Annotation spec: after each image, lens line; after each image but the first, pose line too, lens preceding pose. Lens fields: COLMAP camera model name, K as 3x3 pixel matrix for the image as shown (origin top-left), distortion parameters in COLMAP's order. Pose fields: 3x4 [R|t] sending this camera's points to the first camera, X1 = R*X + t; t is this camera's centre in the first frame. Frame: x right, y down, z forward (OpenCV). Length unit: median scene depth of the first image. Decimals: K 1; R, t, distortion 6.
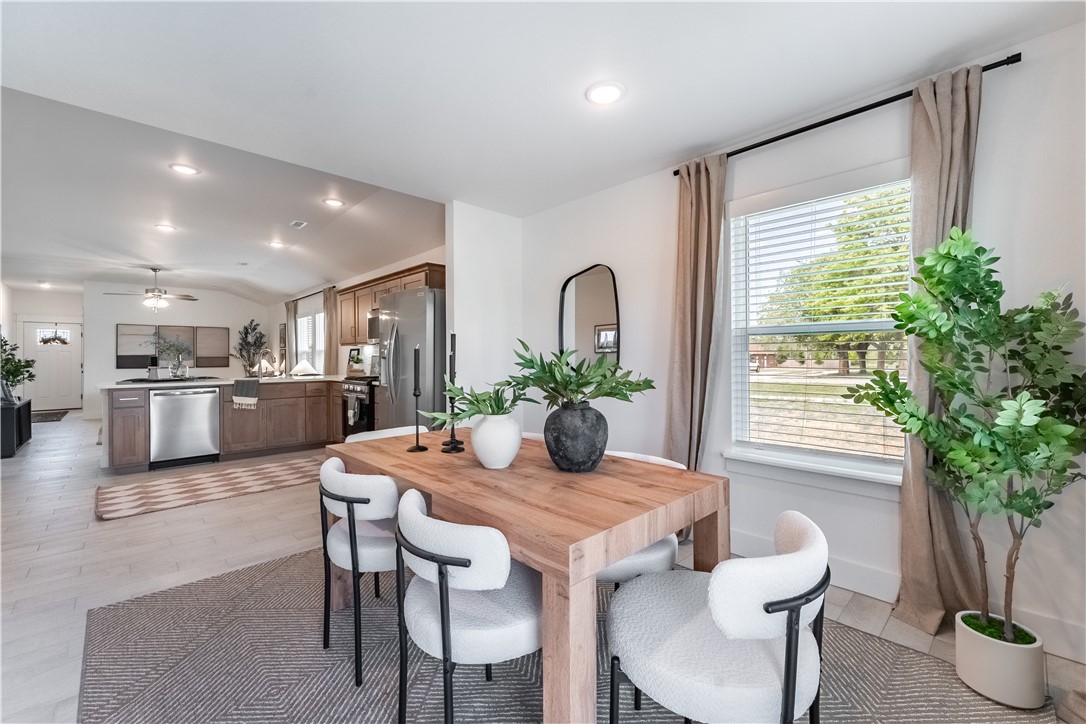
lens RADIAL K [[445.4, 0, 543.6], [0, 445.4, 359.6], [0, 0, 1]] dist [-0.000660, -0.000058]
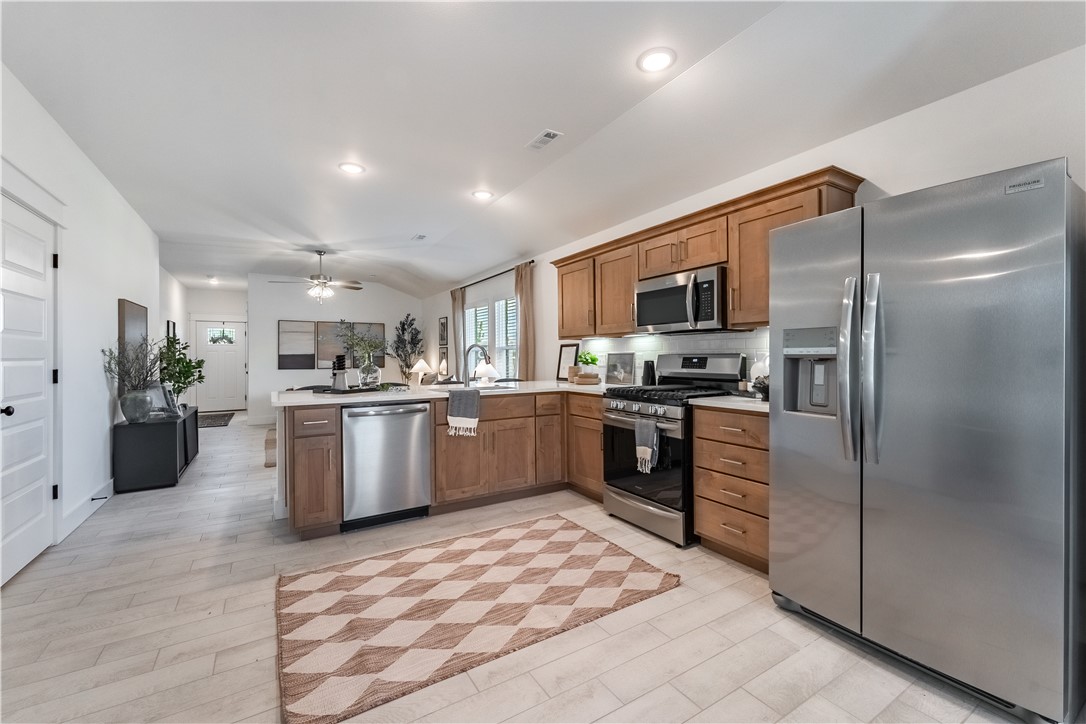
lens RADIAL K [[445.4, 0, 541.9], [0, 445.4, 361.3], [0, 0, 1]] dist [-0.000660, -0.000058]
pose [[0.977488, 0.001092, -0.210987, -0.293352], [-0.000163, 0.999990, 0.004421, -0.000542], [0.210990, -0.004287, 0.977479, 0.272487]]
